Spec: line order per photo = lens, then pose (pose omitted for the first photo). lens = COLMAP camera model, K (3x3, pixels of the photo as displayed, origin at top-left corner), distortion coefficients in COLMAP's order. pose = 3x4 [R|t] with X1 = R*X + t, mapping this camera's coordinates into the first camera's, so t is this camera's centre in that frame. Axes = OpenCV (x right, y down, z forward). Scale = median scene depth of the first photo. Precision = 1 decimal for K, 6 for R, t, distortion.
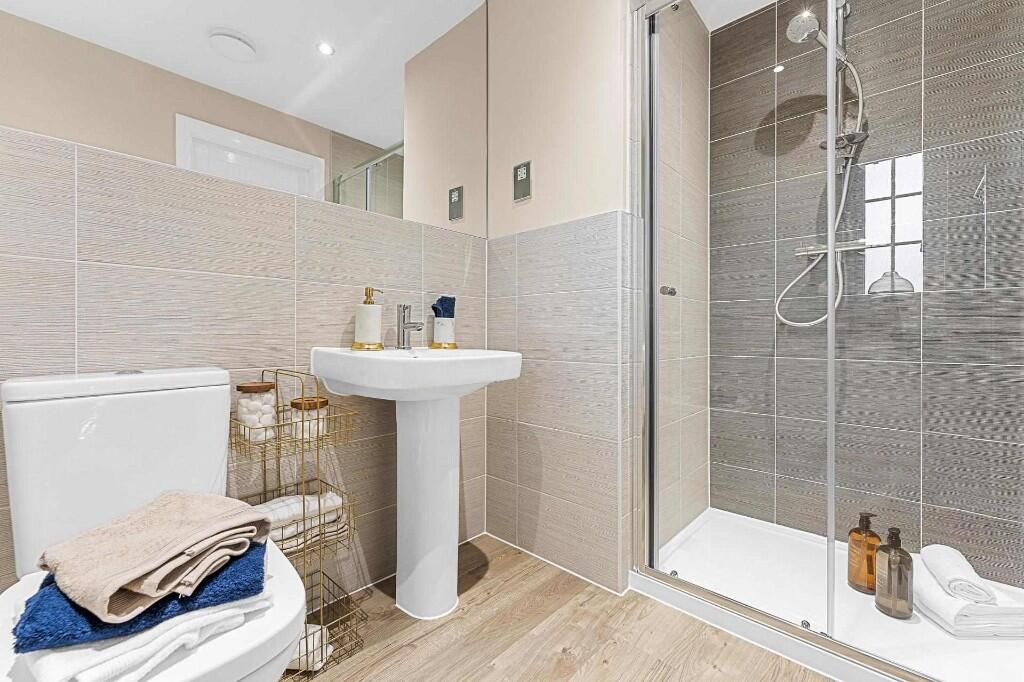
lens RADIAL K [[417.4, 0, 512.1], [0, 417.4, 340.4], [0, 0, 1]] dist [-0.004486, -0.000450]
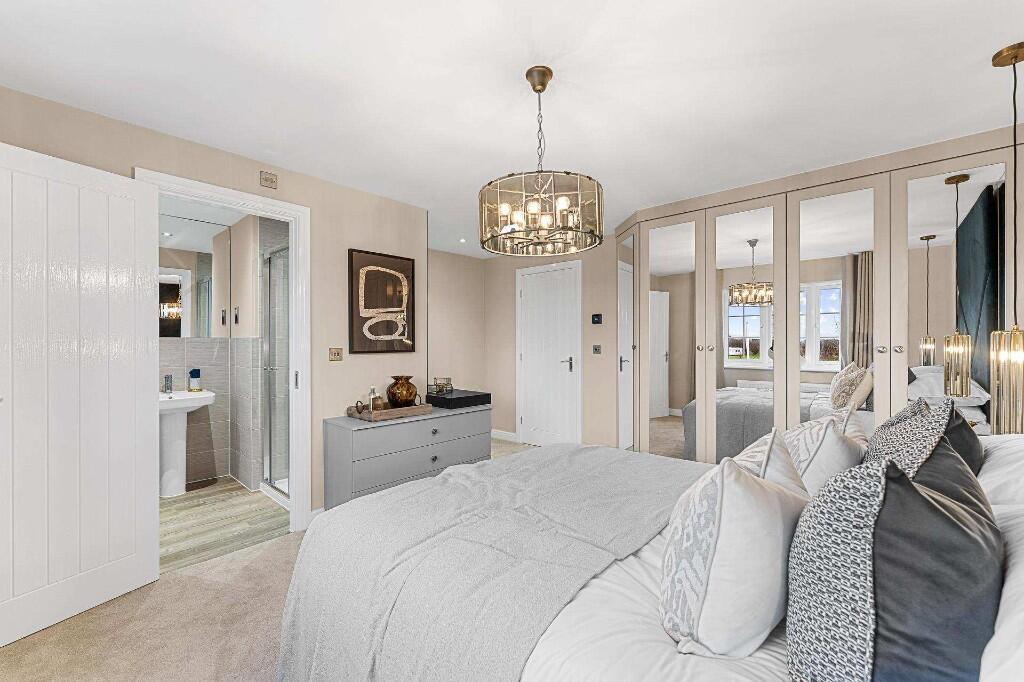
lens RADIAL K [[417.4, 0, 512.8], [0, 417.4, 341.7], [0, 0, 1]] dist [-0.004486, -0.000450]
pose [[0.999984, -0.005406, -0.001350, 1.623314], [0.005408, 0.999983, 0.001956, -0.252474], [0.001339, -0.001963, 0.999997, -1.326991]]
